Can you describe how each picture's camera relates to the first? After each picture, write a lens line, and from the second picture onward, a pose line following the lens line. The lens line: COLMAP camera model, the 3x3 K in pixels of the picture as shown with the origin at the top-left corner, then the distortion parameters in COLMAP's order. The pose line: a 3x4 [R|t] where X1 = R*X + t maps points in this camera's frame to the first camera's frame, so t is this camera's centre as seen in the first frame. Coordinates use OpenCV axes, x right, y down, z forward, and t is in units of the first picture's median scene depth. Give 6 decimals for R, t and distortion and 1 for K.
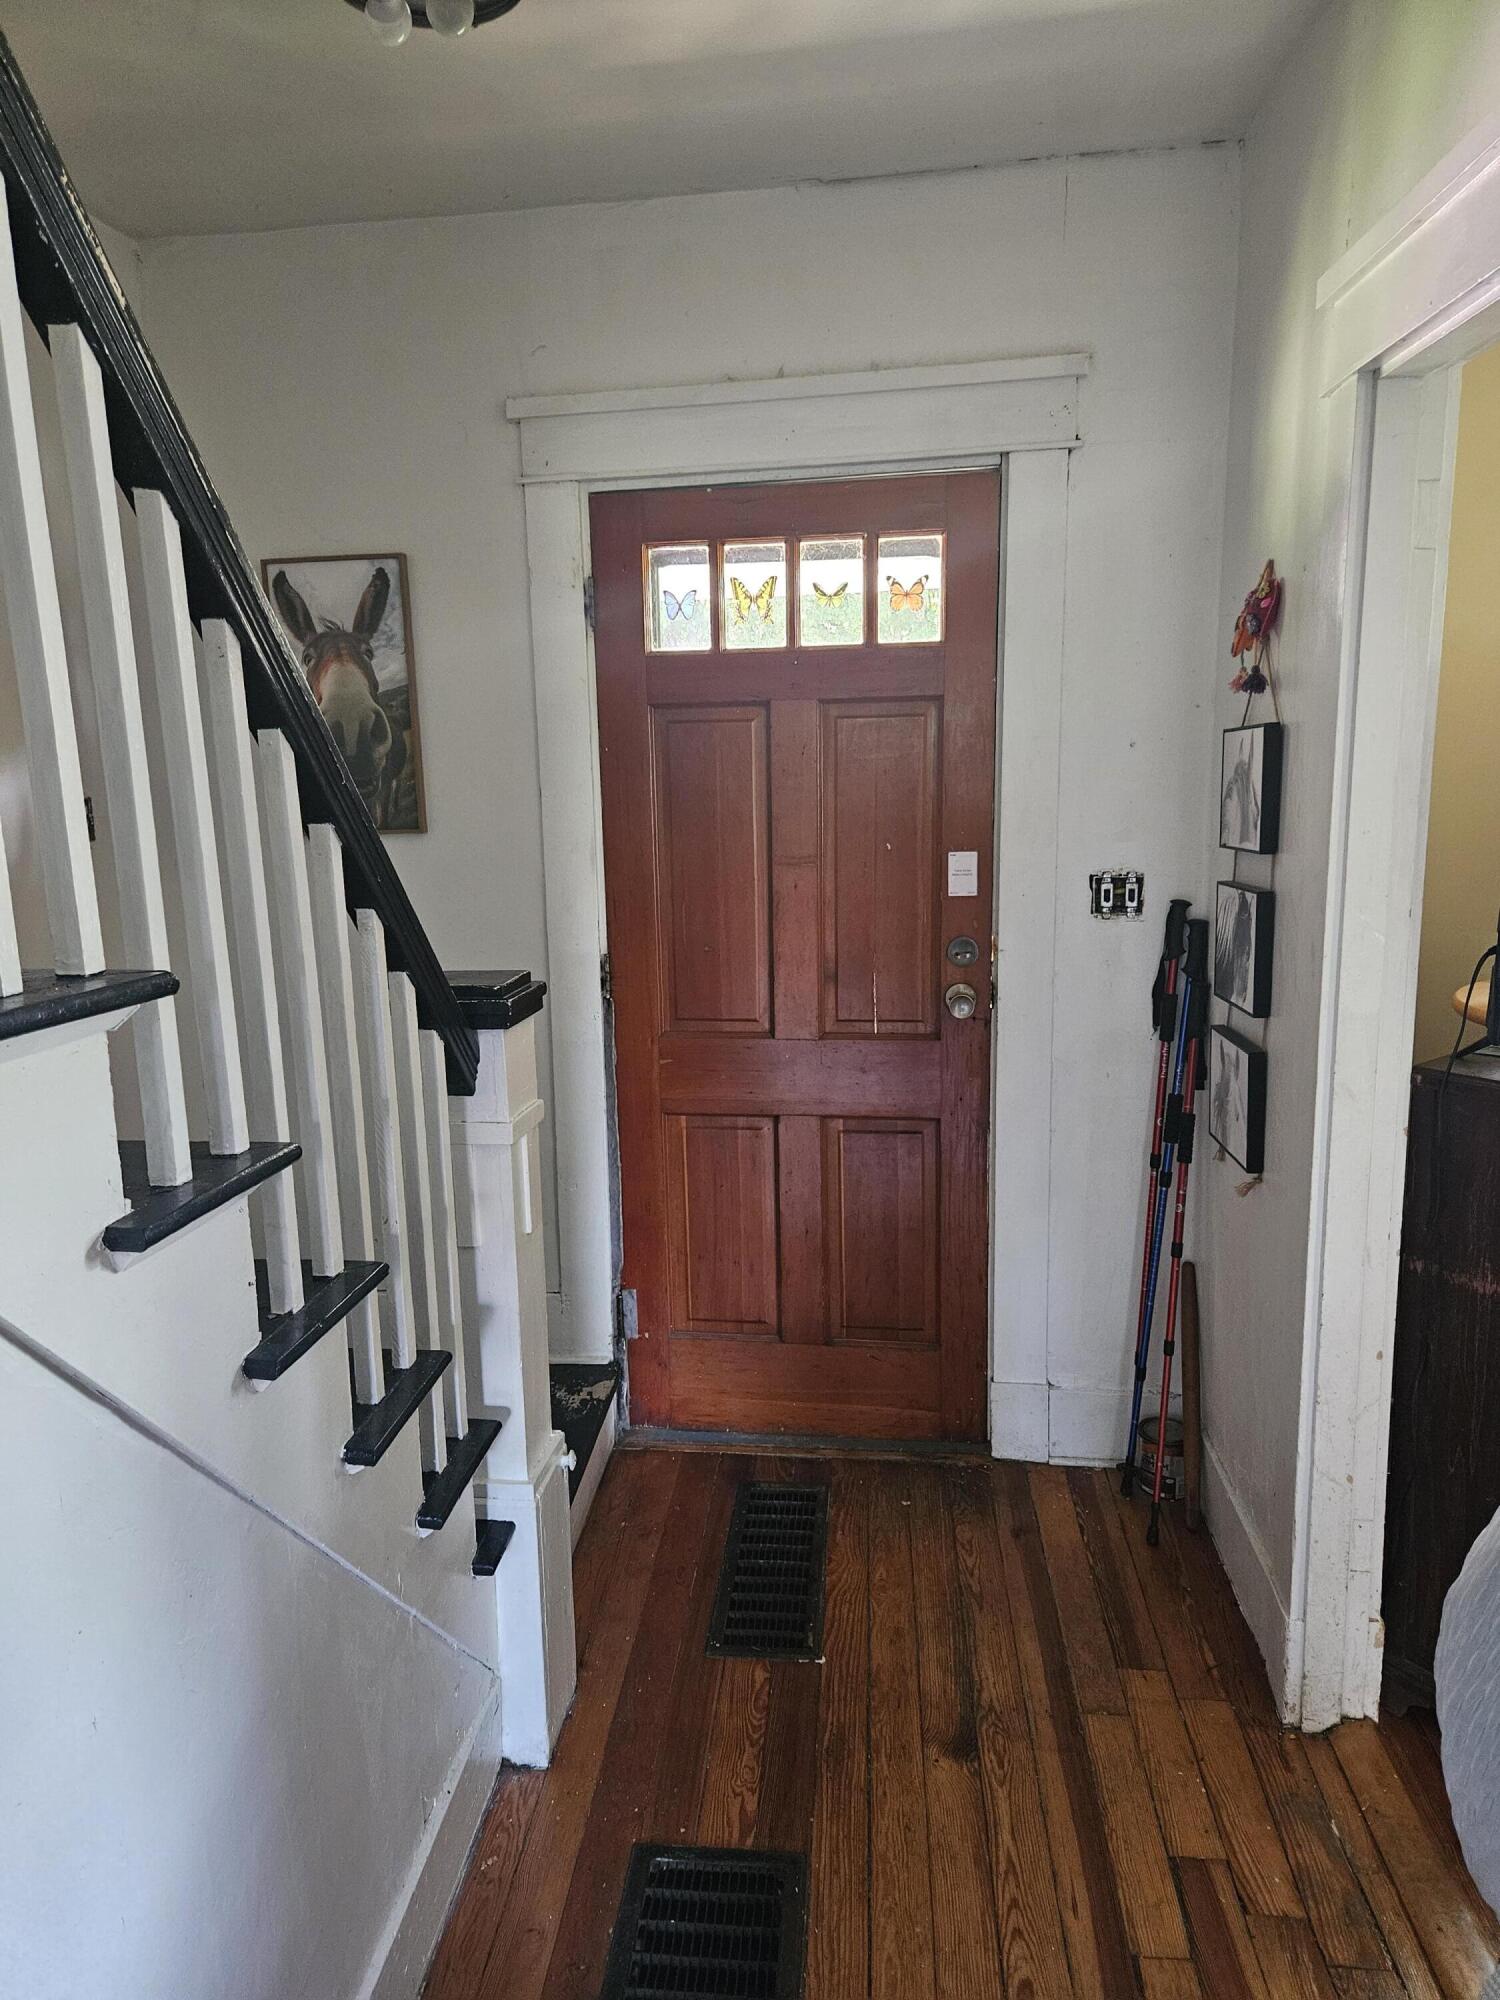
lens RADIAL K [[1325.4, 0, 750.0], [0, 1325.4, 1000.0], [0, 0, 1]] dist [0.072303, -0.087357]
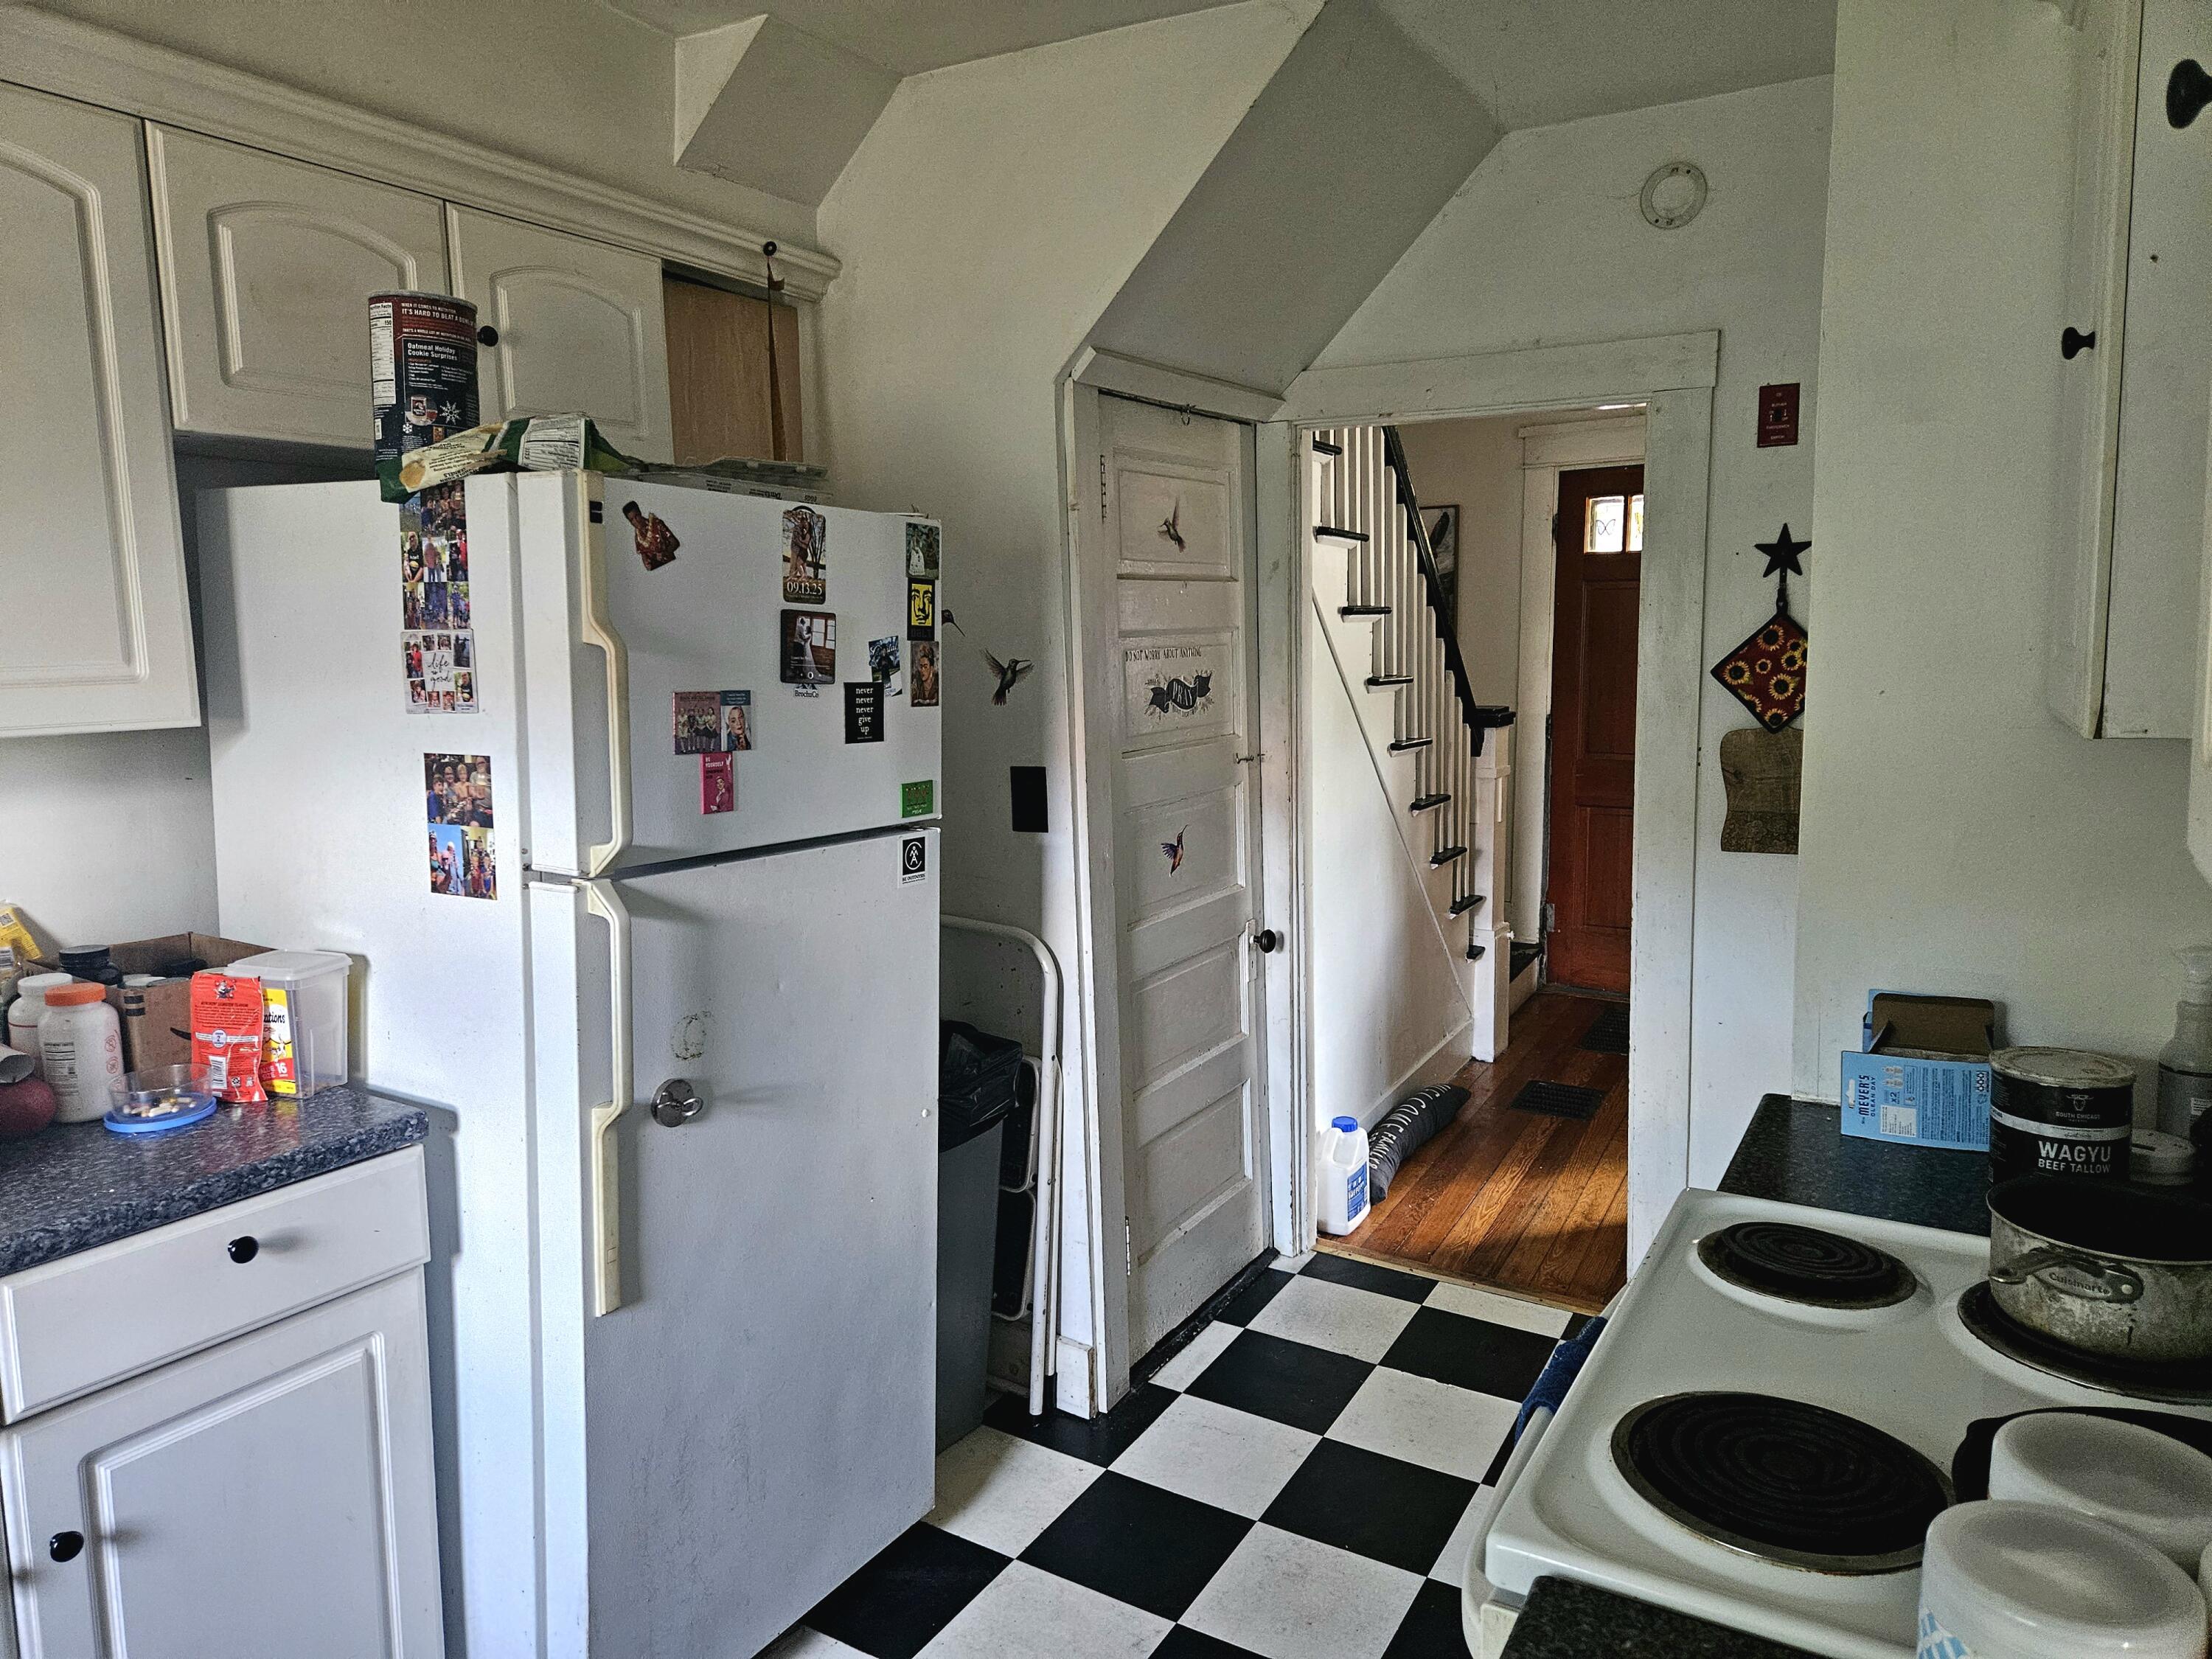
lens RADIAL K [[1465.9, 0, 1110.7], [0, 1465.9, 814.7], [0, 0, 1]] dist [0.072303, -0.087357]
pose [[0.911710, 0.065461, -0.405585, 0.185852], [-0.075204, 0.997135, -0.008112, 0.176814], [0.403892, 0.037898, 0.914021, -1.180298]]
